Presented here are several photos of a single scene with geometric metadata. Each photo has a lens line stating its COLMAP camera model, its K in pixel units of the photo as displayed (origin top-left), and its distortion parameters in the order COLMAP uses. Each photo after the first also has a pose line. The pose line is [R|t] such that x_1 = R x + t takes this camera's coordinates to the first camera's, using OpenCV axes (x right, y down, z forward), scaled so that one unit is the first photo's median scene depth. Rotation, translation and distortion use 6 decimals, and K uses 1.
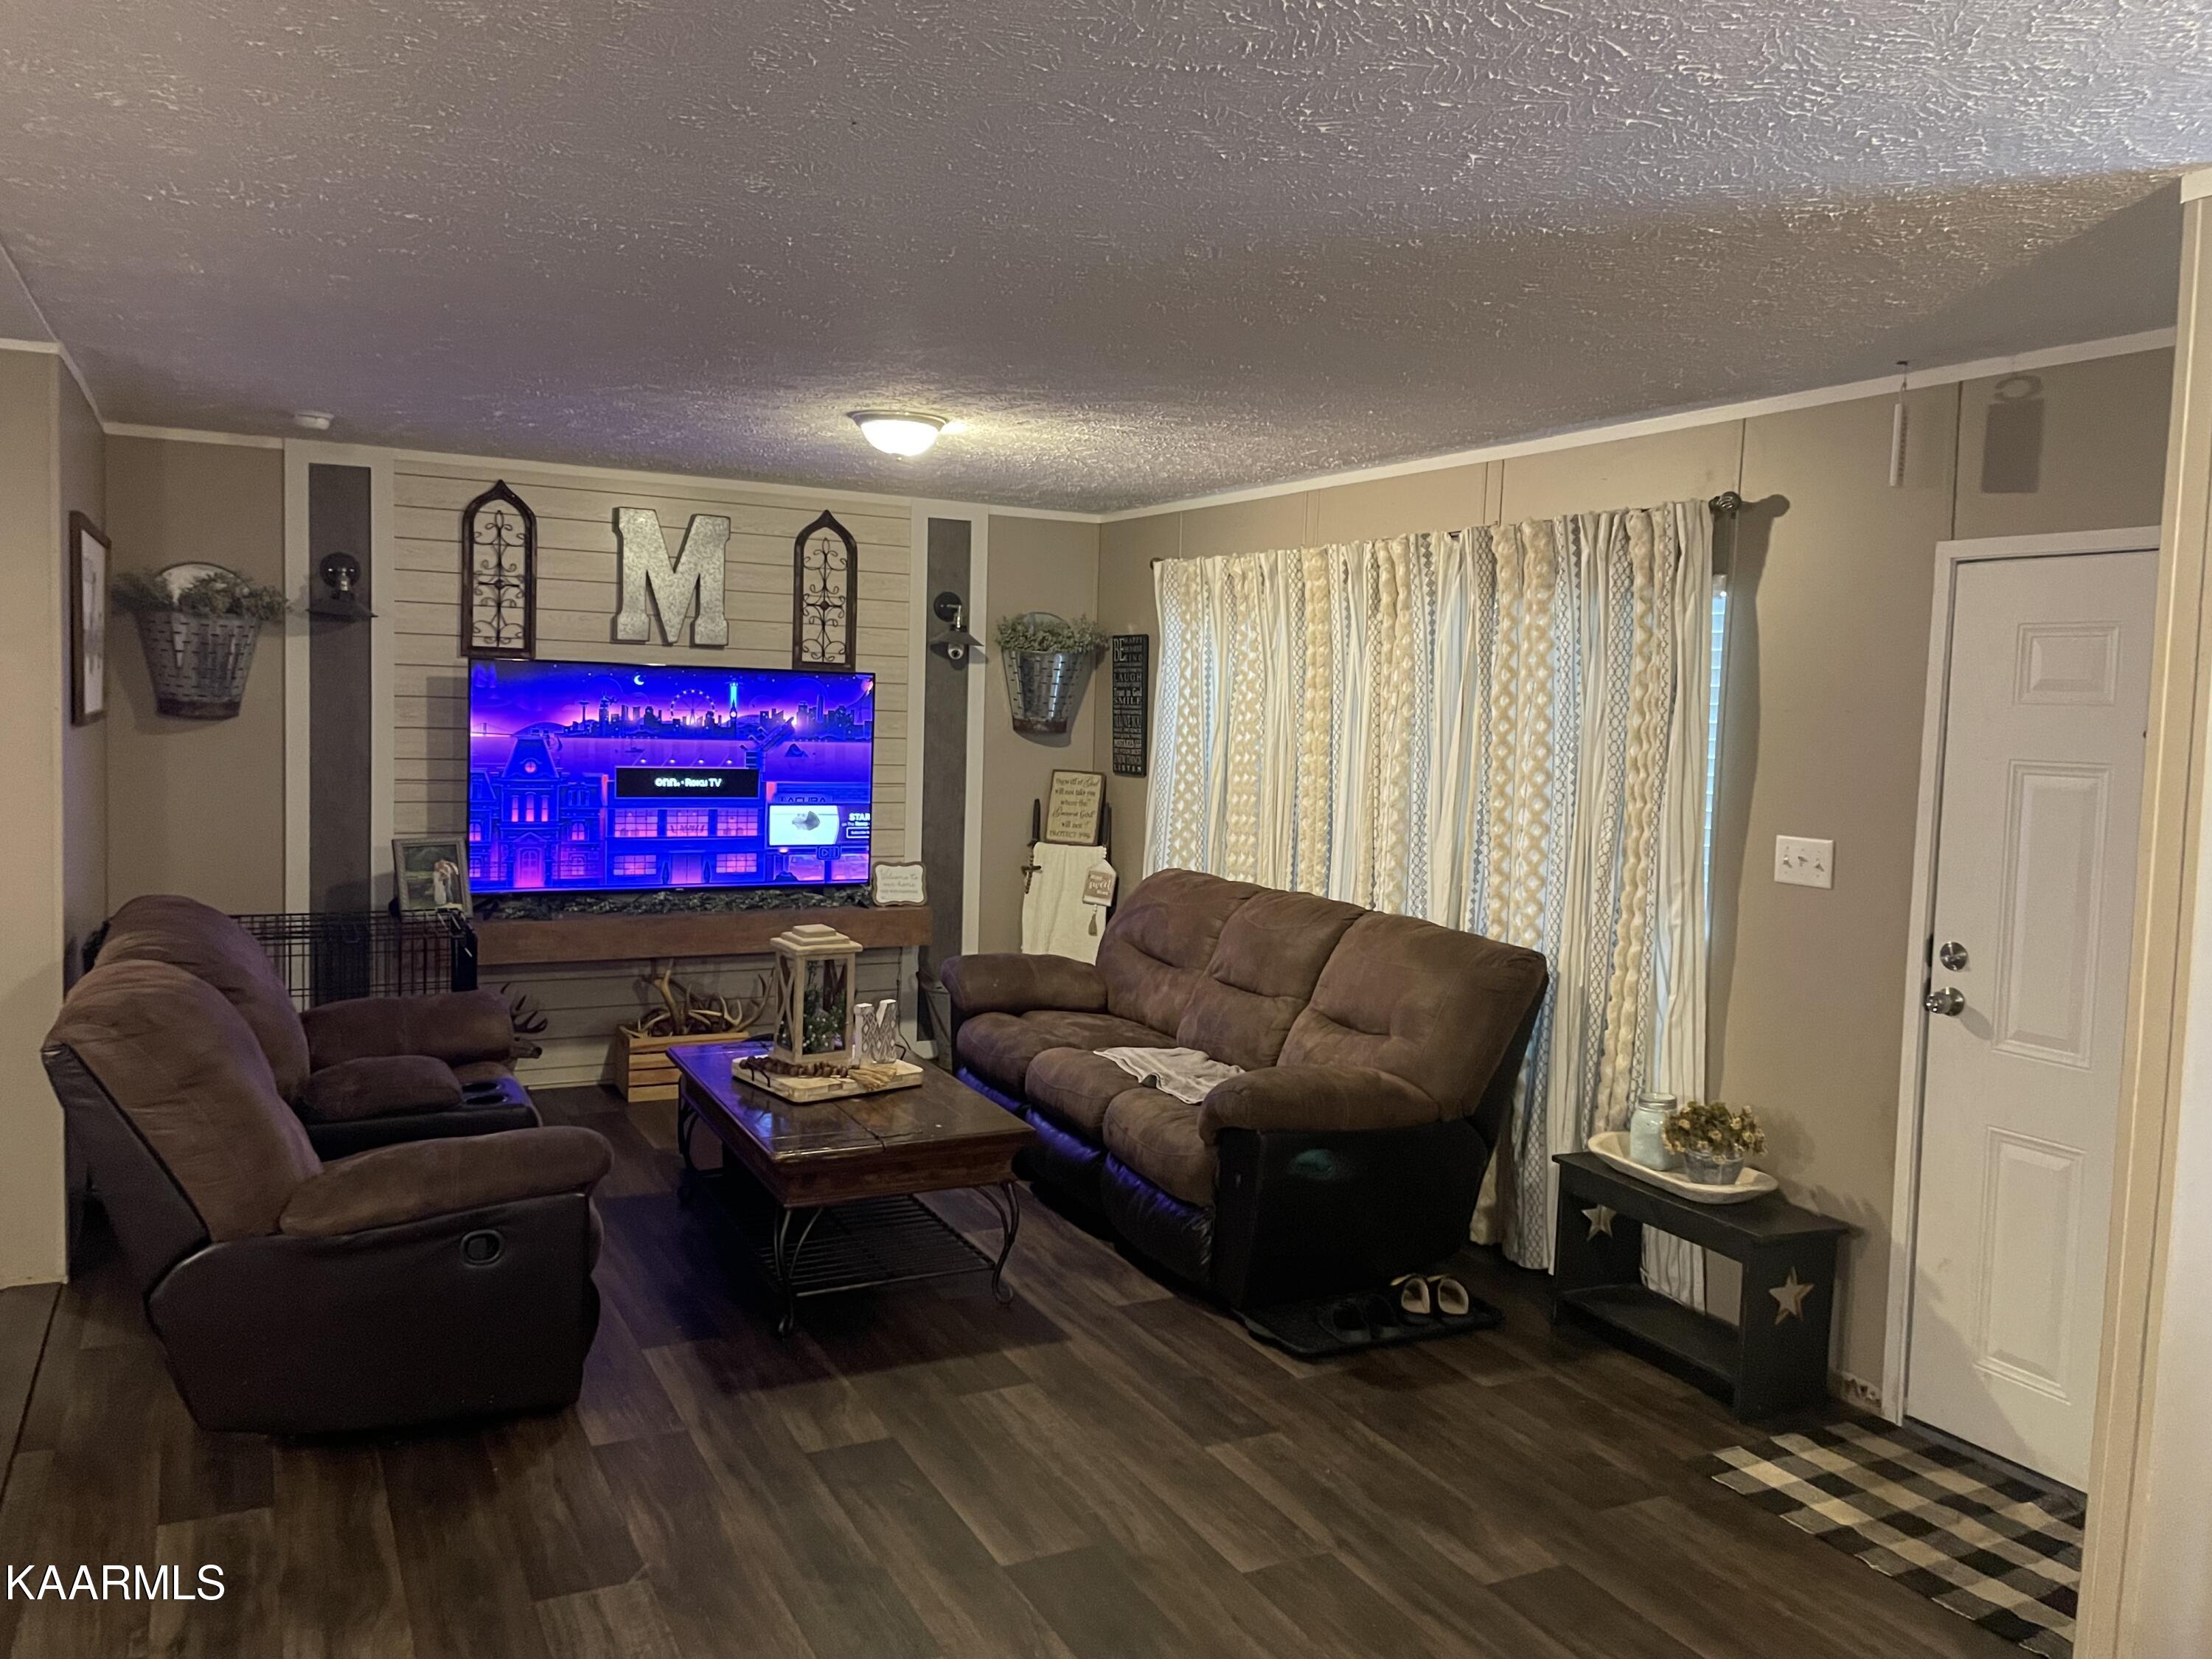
lens RADIAL K [[1661.3, 0, 1113.7], [0, 1661.3, 804.3], [0, 0, 1]] dist [0.116587, -0.151139]
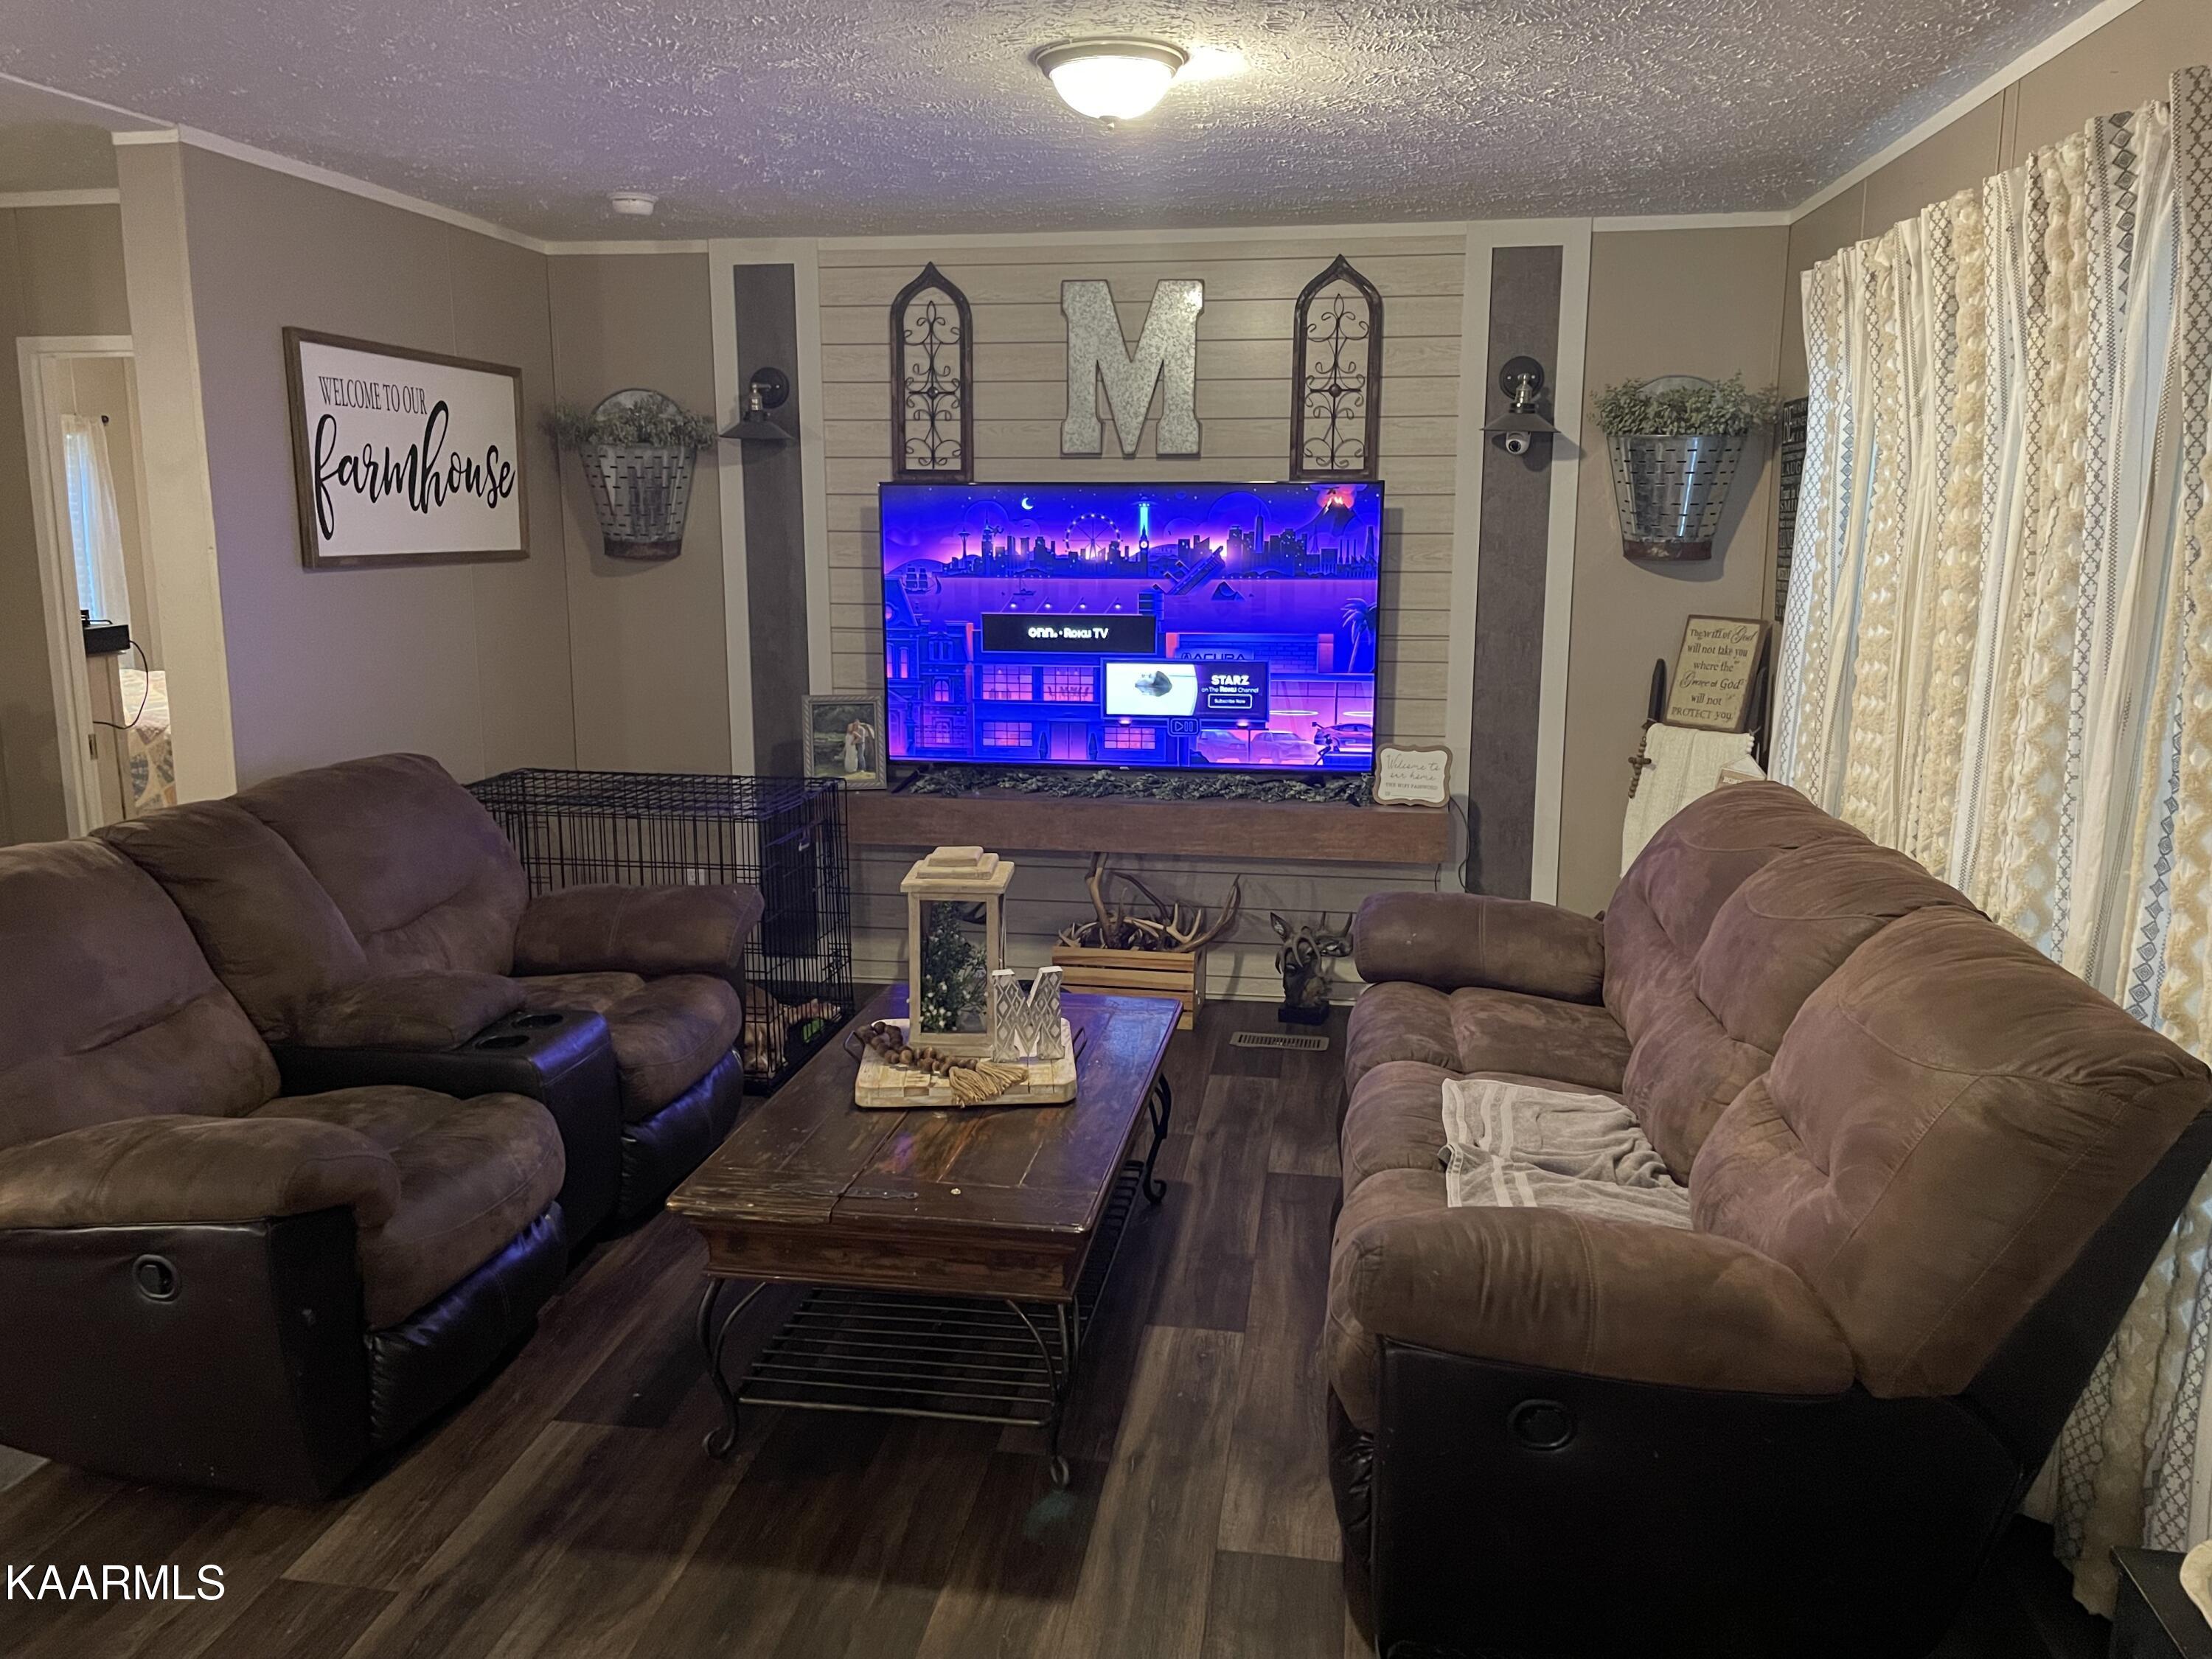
lens RADIAL K [[1661.3, 0, 1113.7], [0, 1661.3, 804.3], [0, 0, 1]] dist [0.116587, -0.151139]
pose [[0.808295, 0.069860, -0.584618, 0.210235], [-0.013391, 0.994860, 0.100369, -0.011923], [0.588625, -0.073300, 0.805076, 0.371935]]
